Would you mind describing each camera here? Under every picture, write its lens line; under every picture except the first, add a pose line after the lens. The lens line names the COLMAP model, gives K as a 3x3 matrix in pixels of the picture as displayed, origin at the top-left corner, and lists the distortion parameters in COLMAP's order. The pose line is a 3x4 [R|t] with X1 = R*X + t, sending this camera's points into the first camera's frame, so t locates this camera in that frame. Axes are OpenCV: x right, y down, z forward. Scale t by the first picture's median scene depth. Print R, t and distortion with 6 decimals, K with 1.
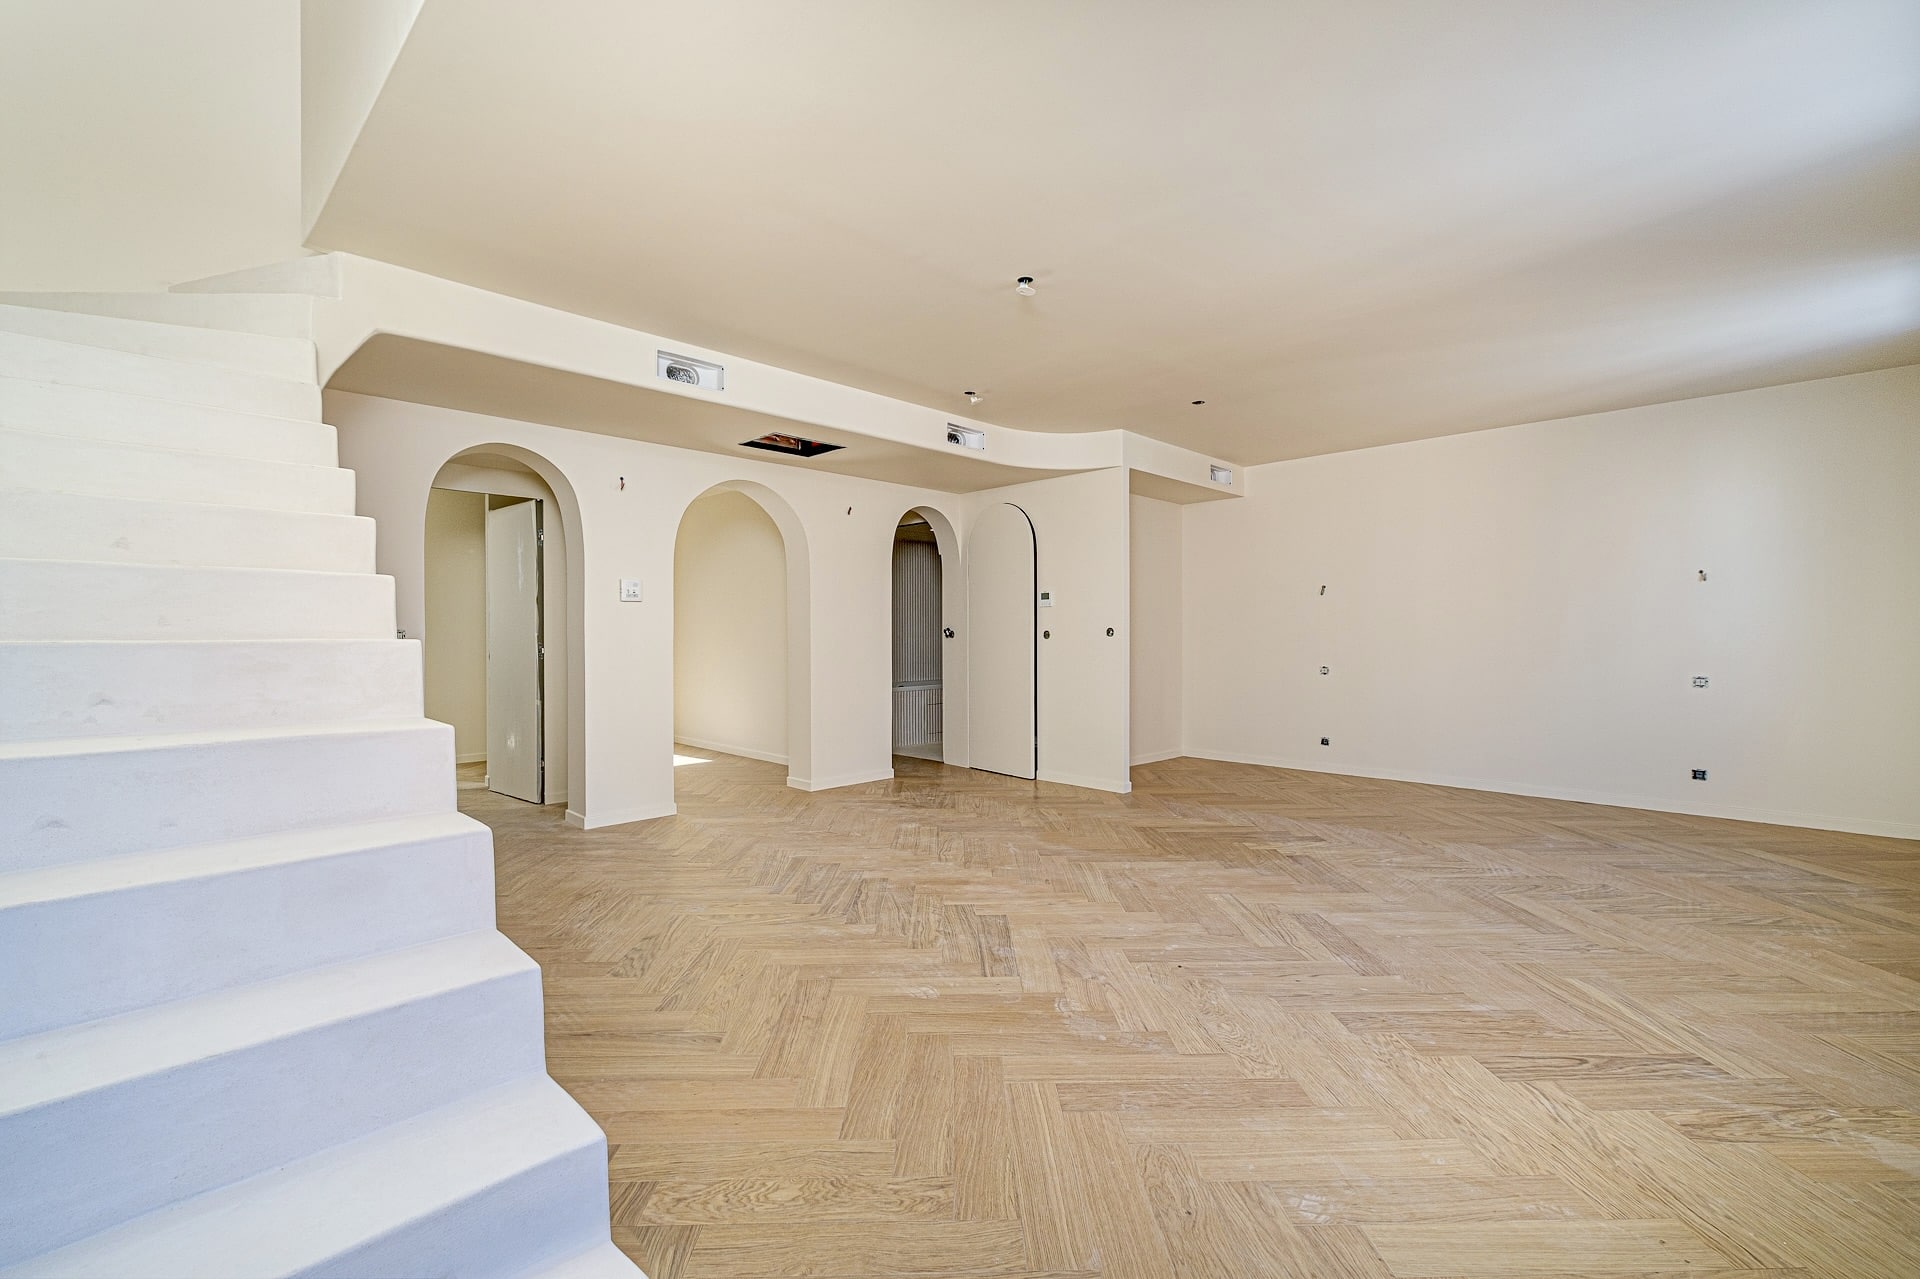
lens RADIAL K [[833.9, 0, 960.0], [0, 833.9, 654.1], [0, 0, 1]] dist [-0.004149, -0.000937]
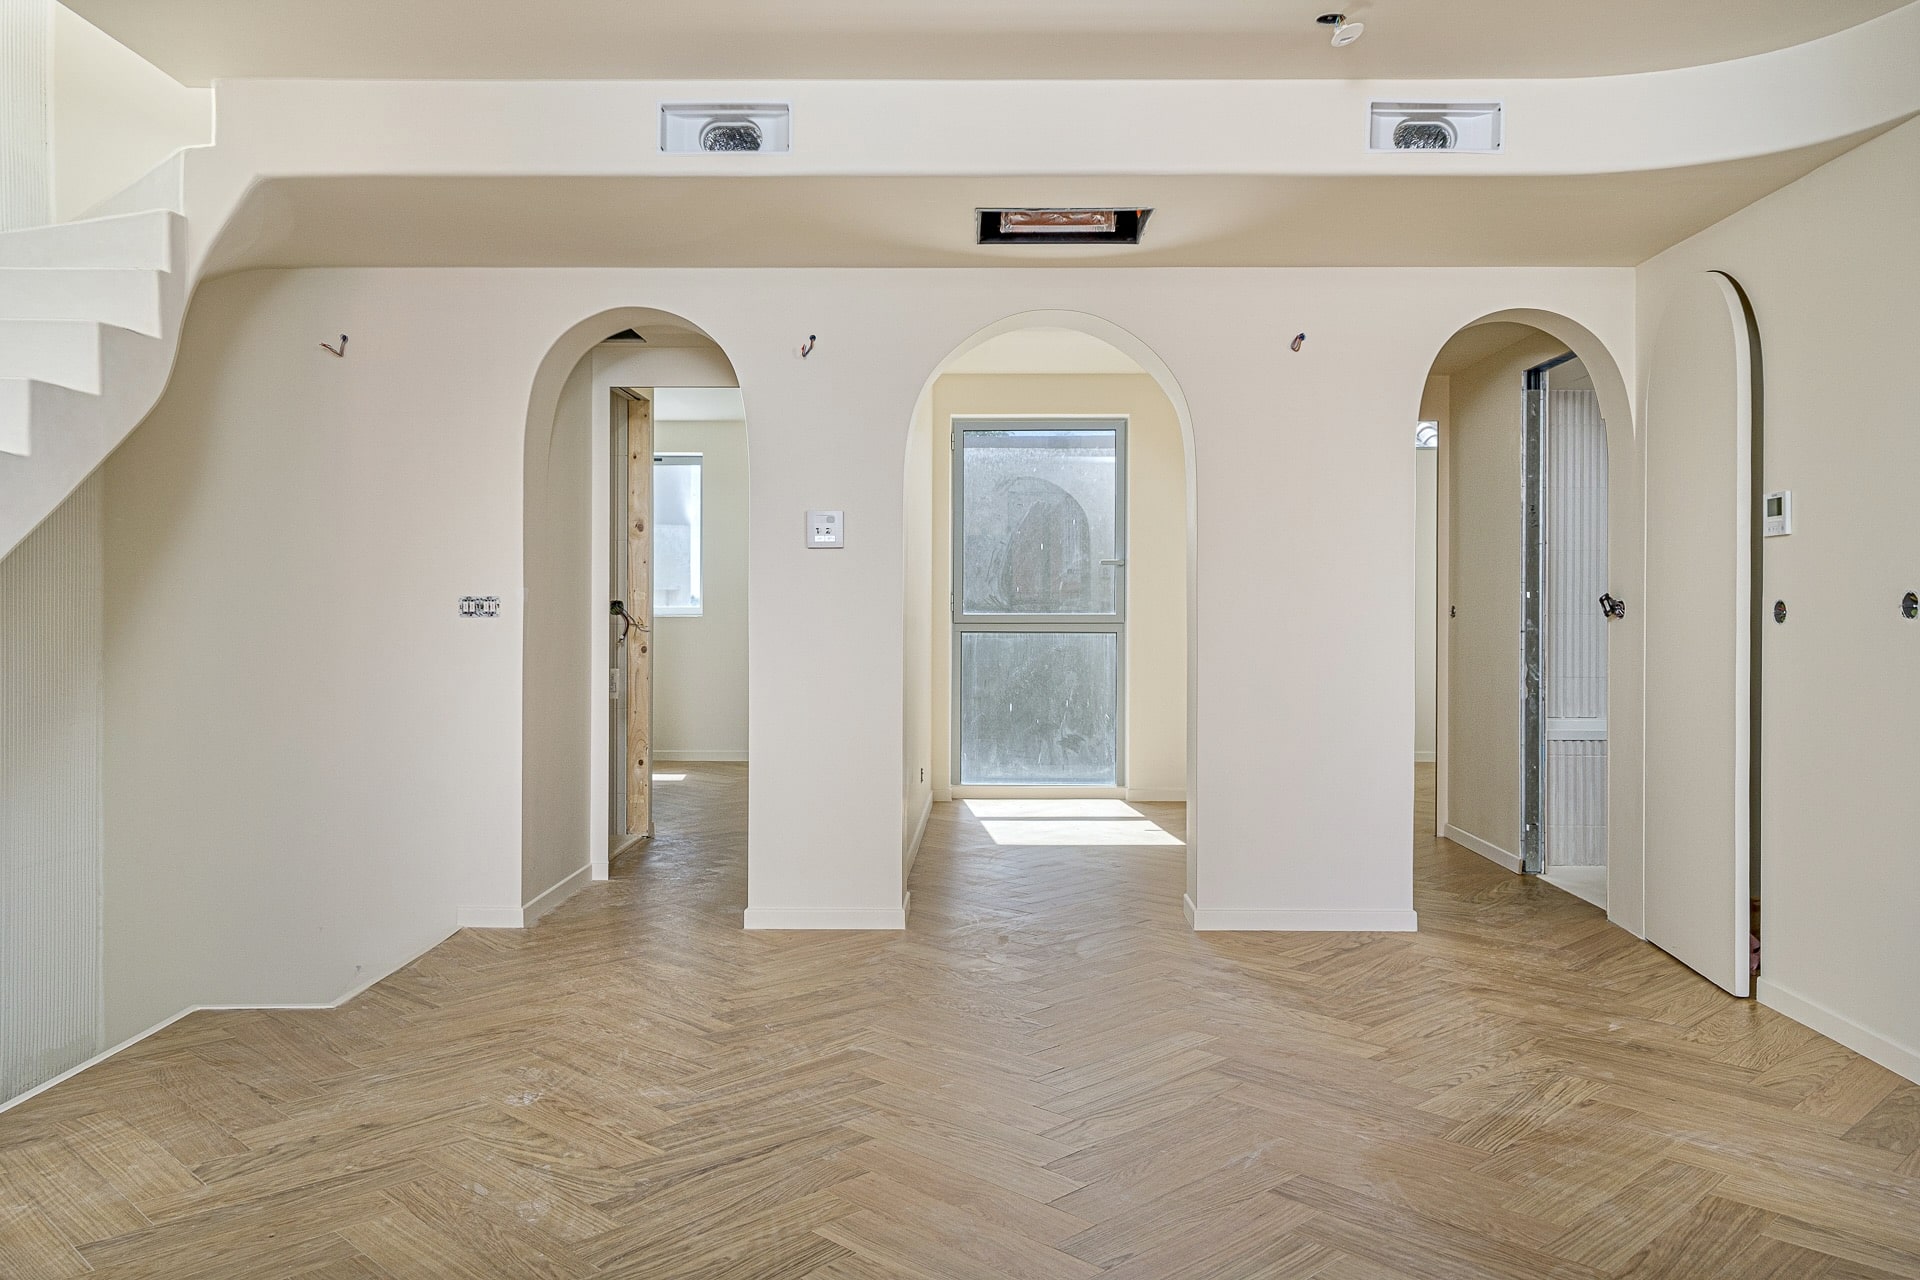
lens RADIAL K [[1453.4, 0, 960.4], [0, 1453.4, 619.3], [0, 0, 1]] dist [0.007519, 0.002861]
pose [[0.694424, 0.008434, -0.719516, 0.377407], [-0.024933, 0.999613, -0.012347, -0.003457], [0.719134, 0.026513, 0.694366, 0.352406]]
